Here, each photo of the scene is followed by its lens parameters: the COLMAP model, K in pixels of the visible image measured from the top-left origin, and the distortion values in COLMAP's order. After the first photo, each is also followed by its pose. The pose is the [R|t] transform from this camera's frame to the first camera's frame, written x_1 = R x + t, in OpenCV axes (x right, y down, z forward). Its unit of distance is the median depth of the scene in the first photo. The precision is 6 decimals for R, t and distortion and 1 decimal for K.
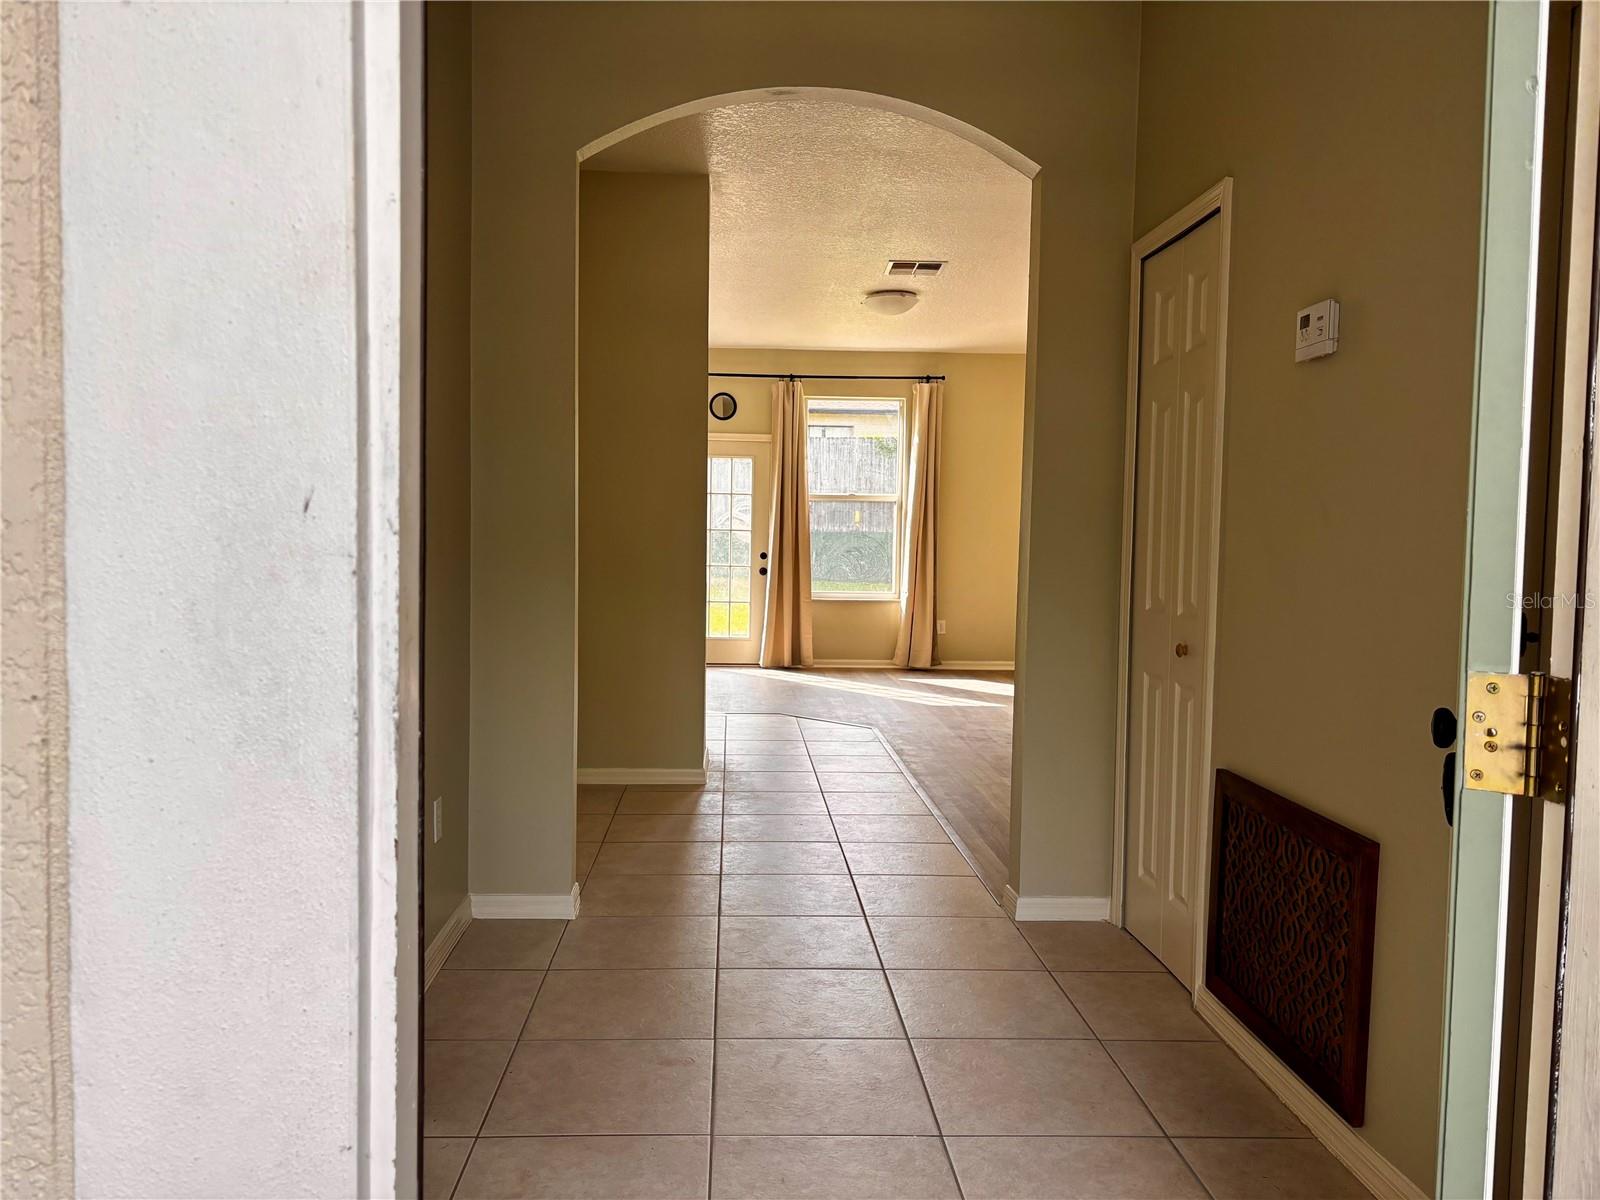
lens RADIAL K [[1230.2, 0, 800.0], [0, 1230.2, 600.0], [0, 0, 1]] dist [0.049830, -0.002136]
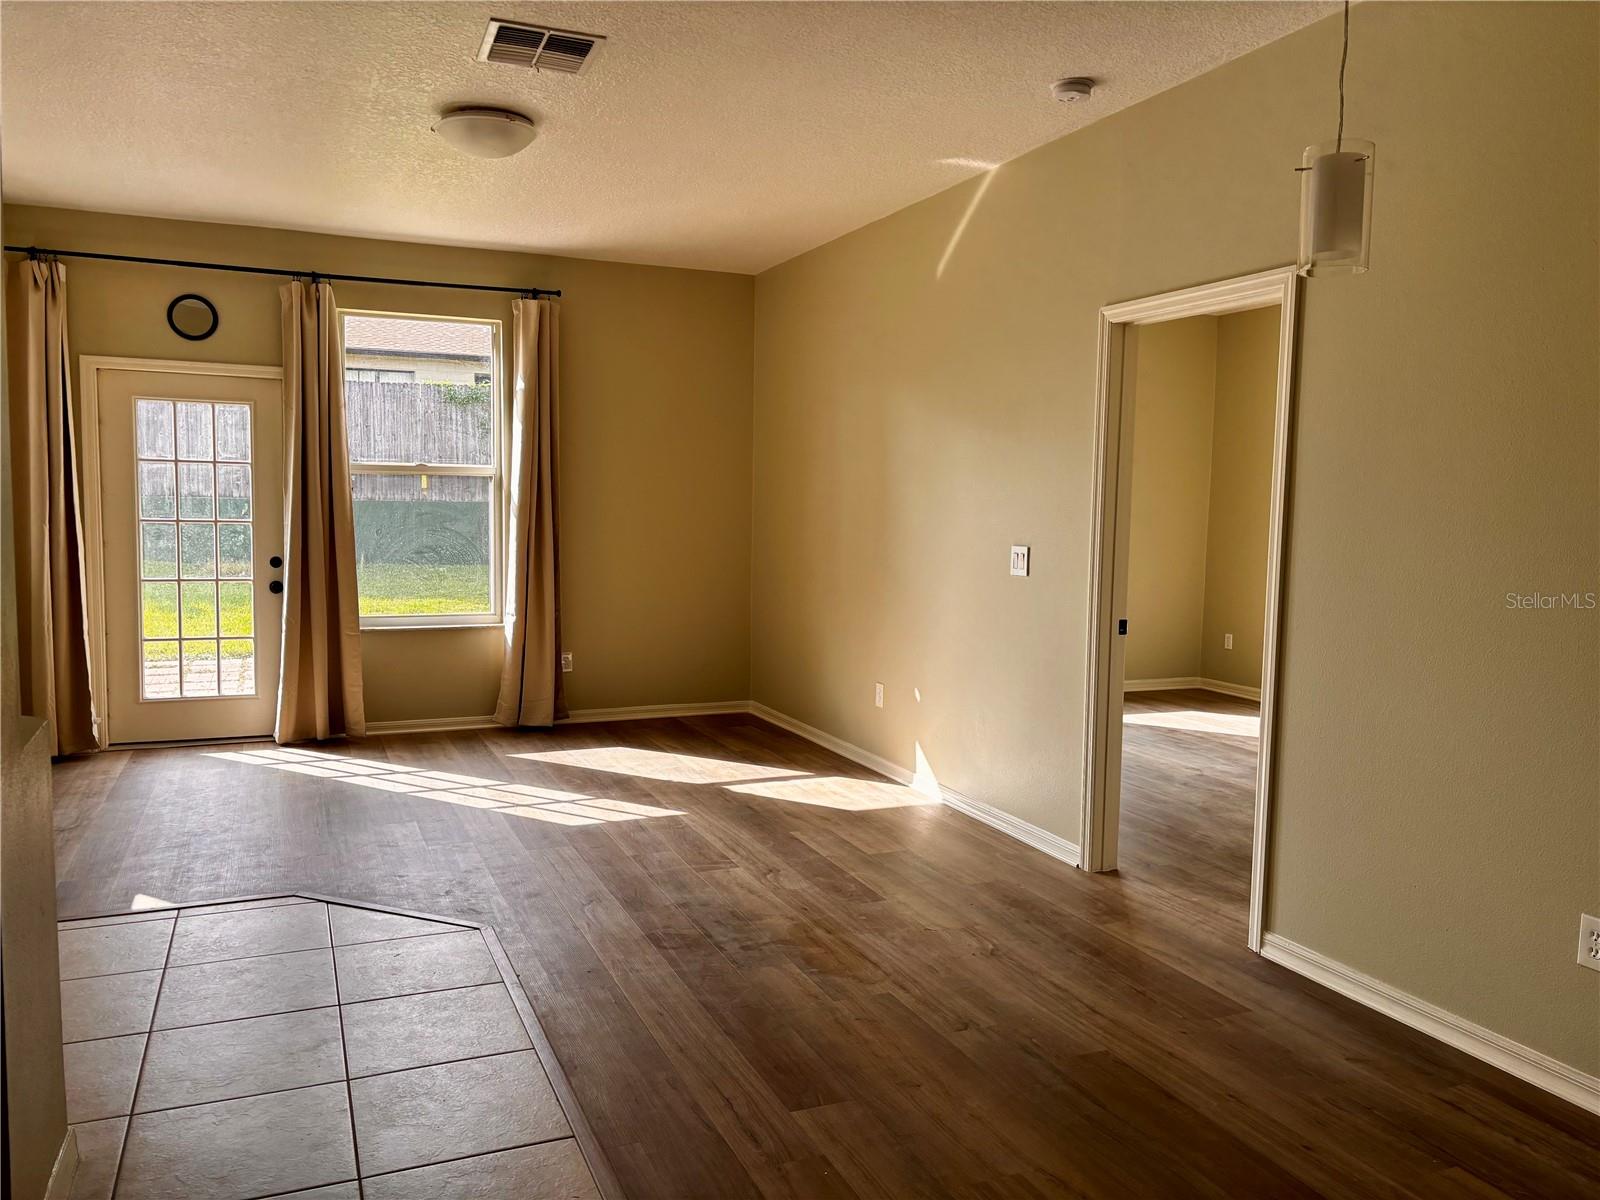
lens RADIAL K [[1230.2, 0, 800.0], [0, 1230.2, 600.0], [0, 0, 1]] dist [0.049830, -0.002136]
pose [[0.941554, -0.027949, 0.335700, 0.008980], [0.016268, 0.999162, 0.037558, -0.036194], [-0.336468, -0.029902, 0.941220, 0.317698]]
